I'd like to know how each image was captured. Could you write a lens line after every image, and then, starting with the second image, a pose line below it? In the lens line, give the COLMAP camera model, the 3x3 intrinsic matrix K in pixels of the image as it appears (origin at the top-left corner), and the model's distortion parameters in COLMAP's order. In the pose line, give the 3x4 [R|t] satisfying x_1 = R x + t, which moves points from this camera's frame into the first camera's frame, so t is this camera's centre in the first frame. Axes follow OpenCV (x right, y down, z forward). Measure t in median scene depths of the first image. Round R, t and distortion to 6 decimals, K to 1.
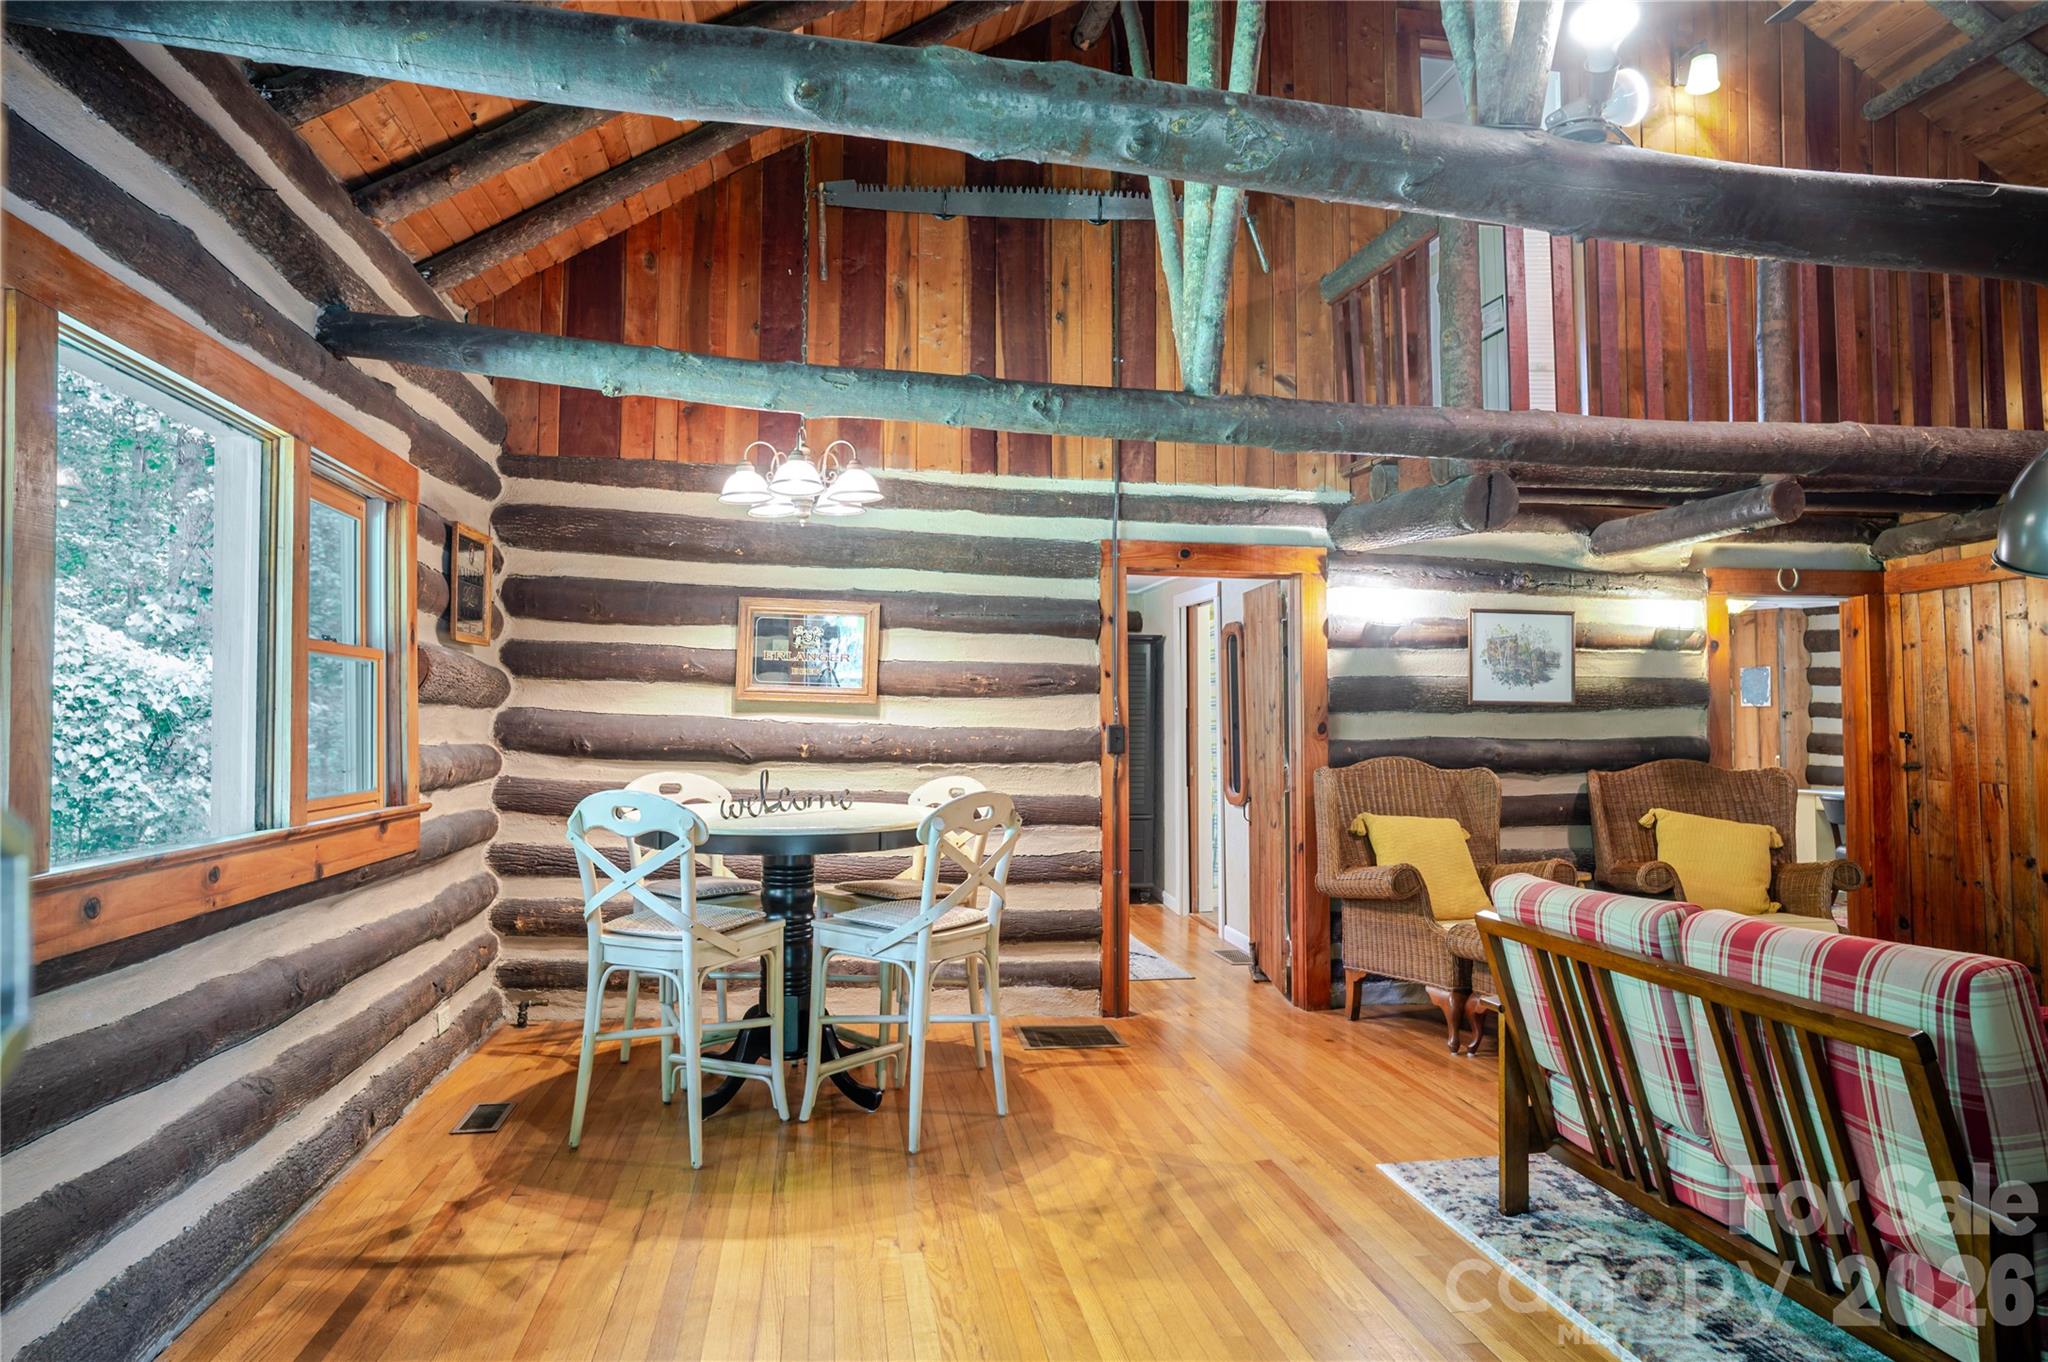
lens RADIAL K [[1242.2, 0, 1022.3], [0, 1242.2, 662.0], [0, 0, 1]] dist [-0.057712, 0.035620]
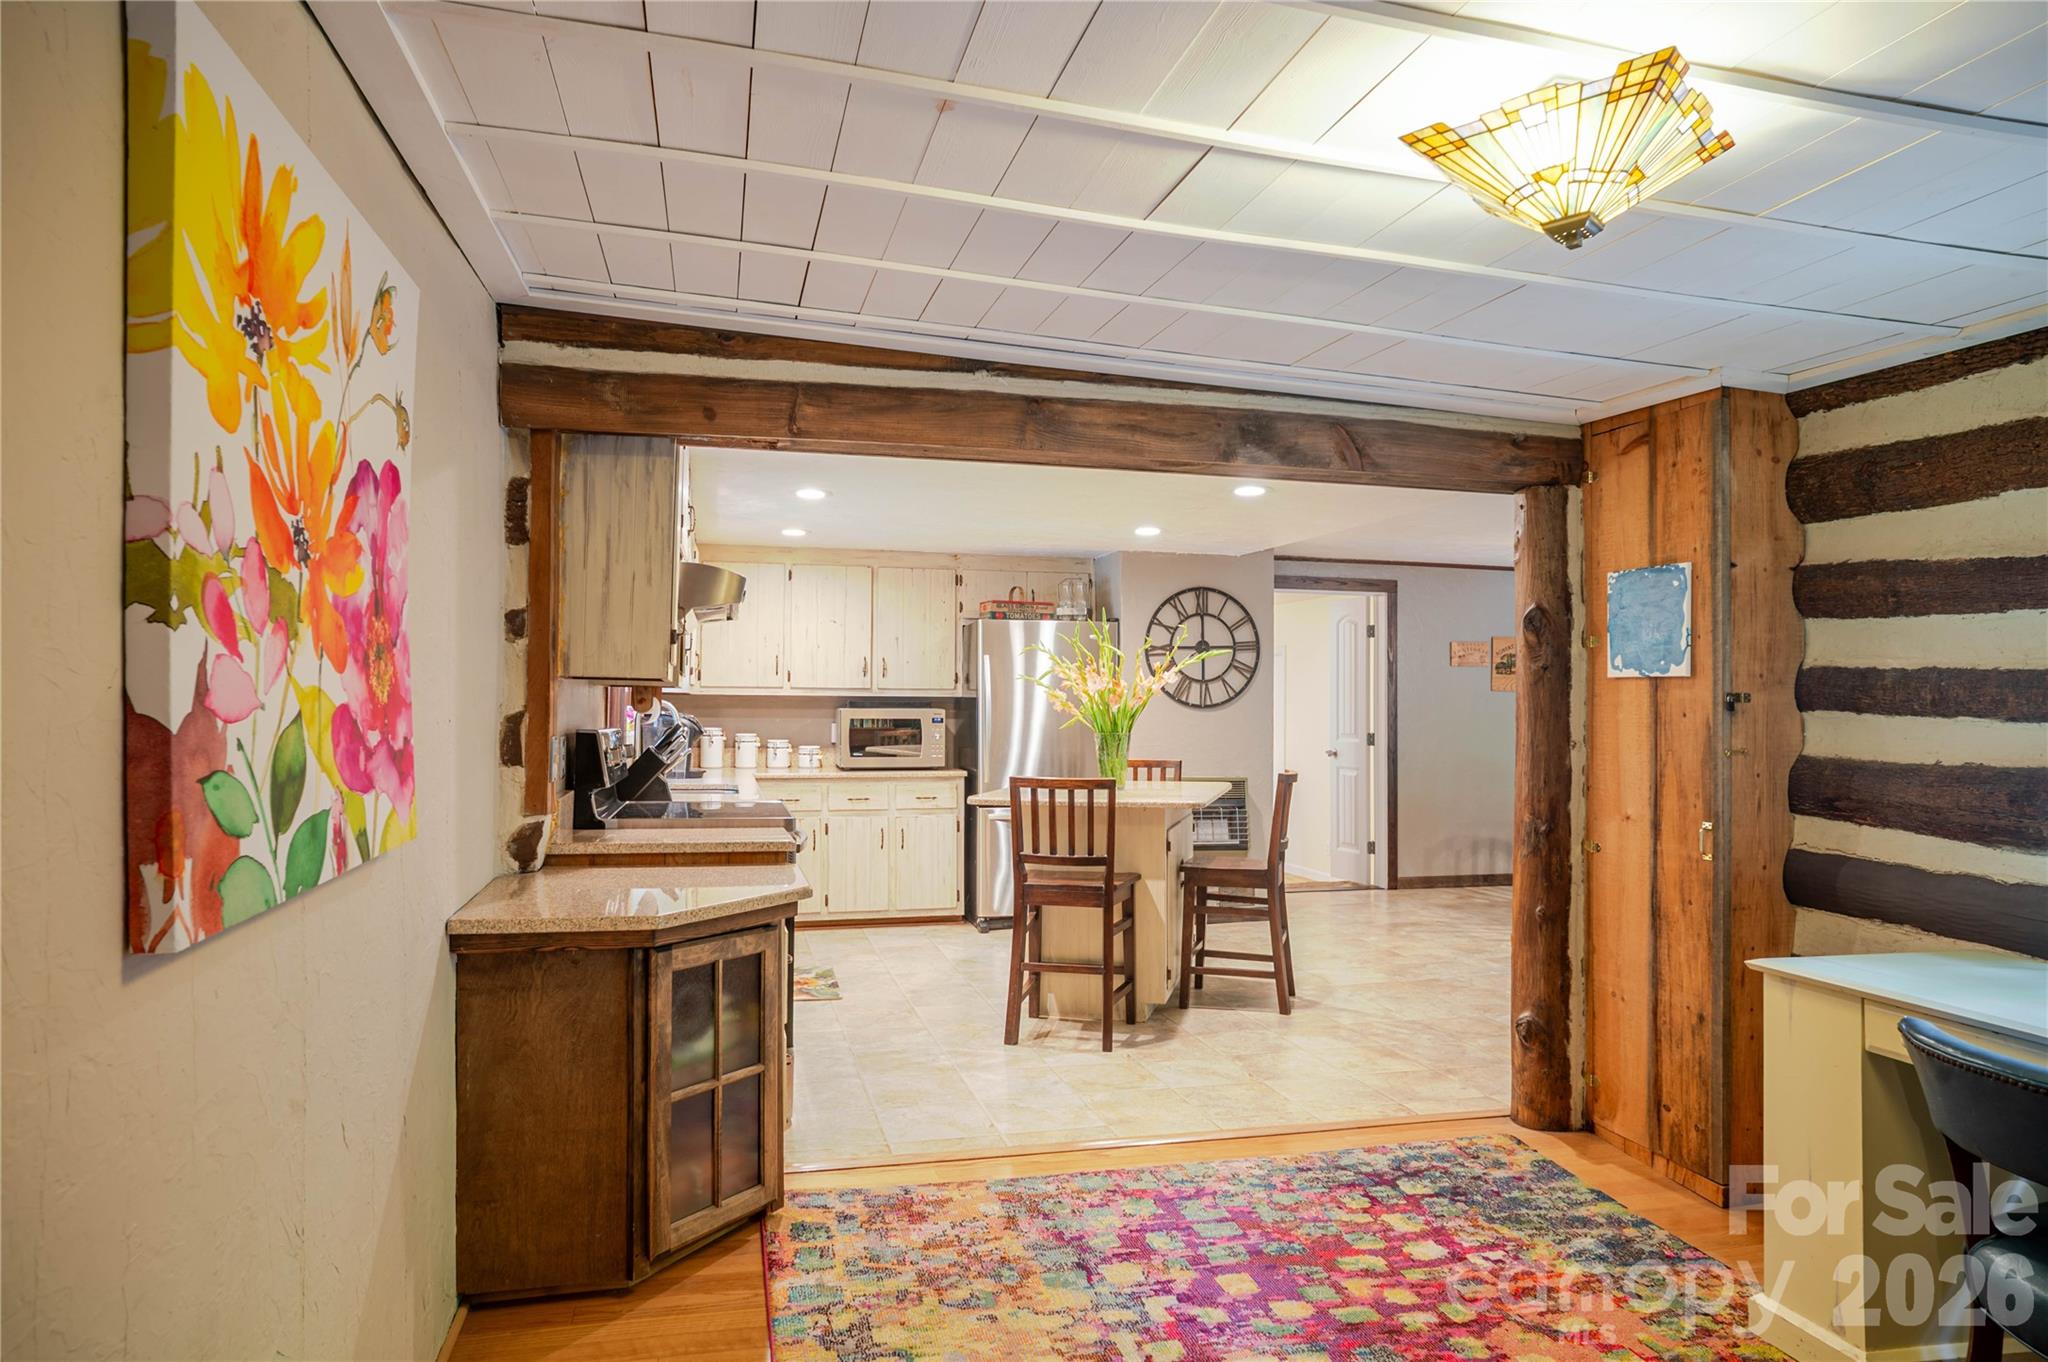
lens RADIAL K [[1242.2, 0, 1015.5], [0, 1242.2, 662.9], [0, 0, 1]] dist [-0.057712, 0.035620]
pose [[0.995916, 0.016785, 0.088712, 0.700946], [-0.018158, 0.999727, 0.014690, 0.054860], [-0.088441, -0.016241, 0.995949, 1.201609]]
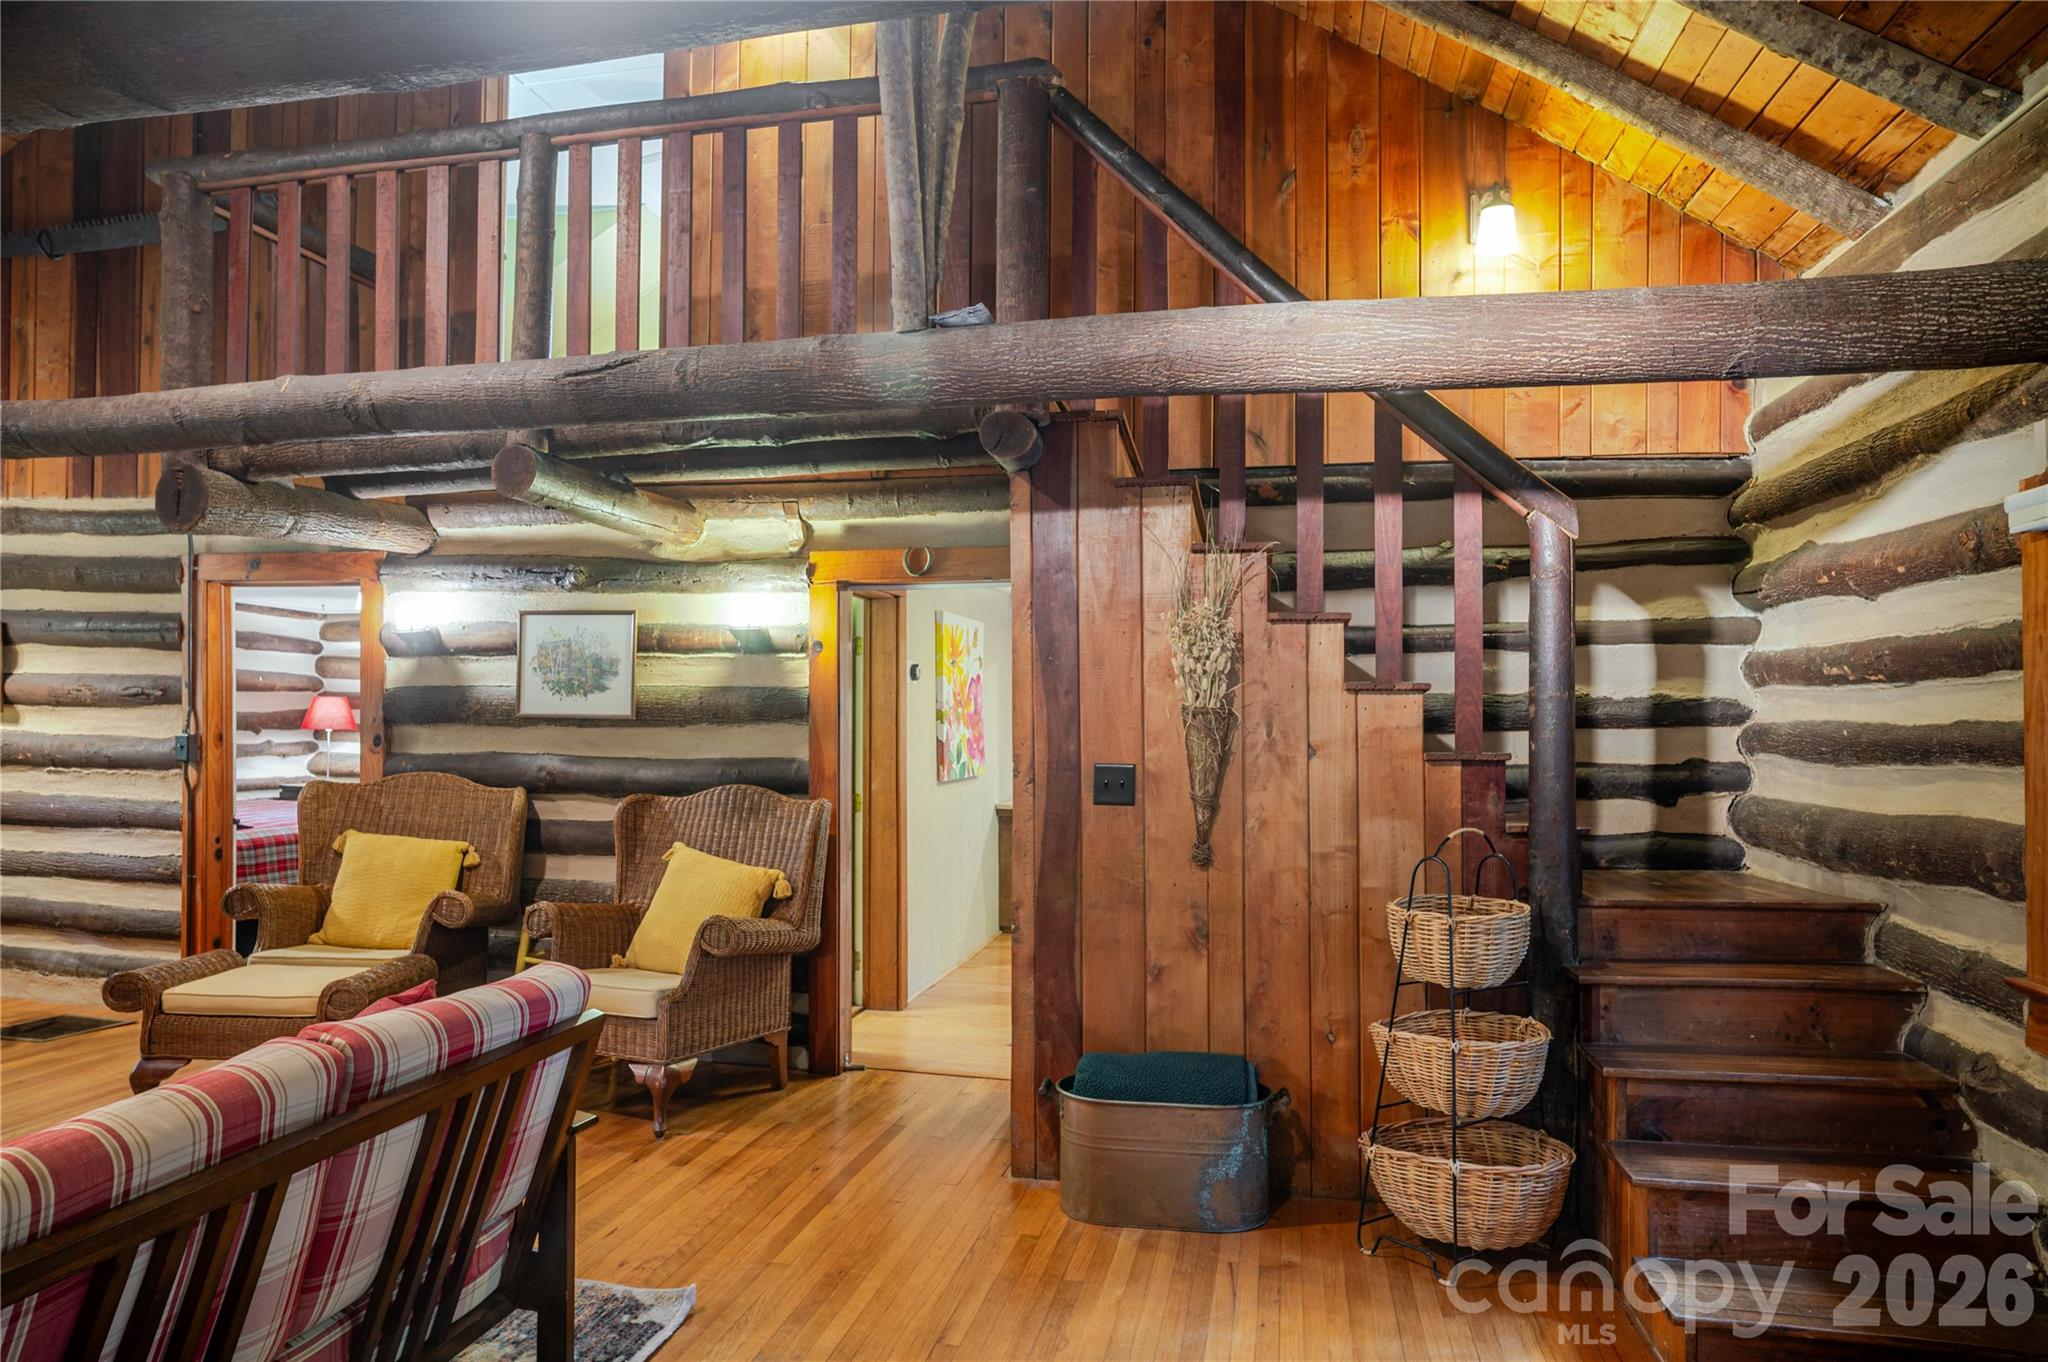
lens RADIAL K [[1242.2, 0, 996.9], [0, 1242.2, 696.4], [0, 0, 1]] dist [-0.057712, 0.035620]
pose [[0.933002, 0.000093, -0.359870, 1.064110], [0.006743, 0.999820, 0.017739, 0.005899], [0.359807, -0.018977, 0.932834, 0.300802]]
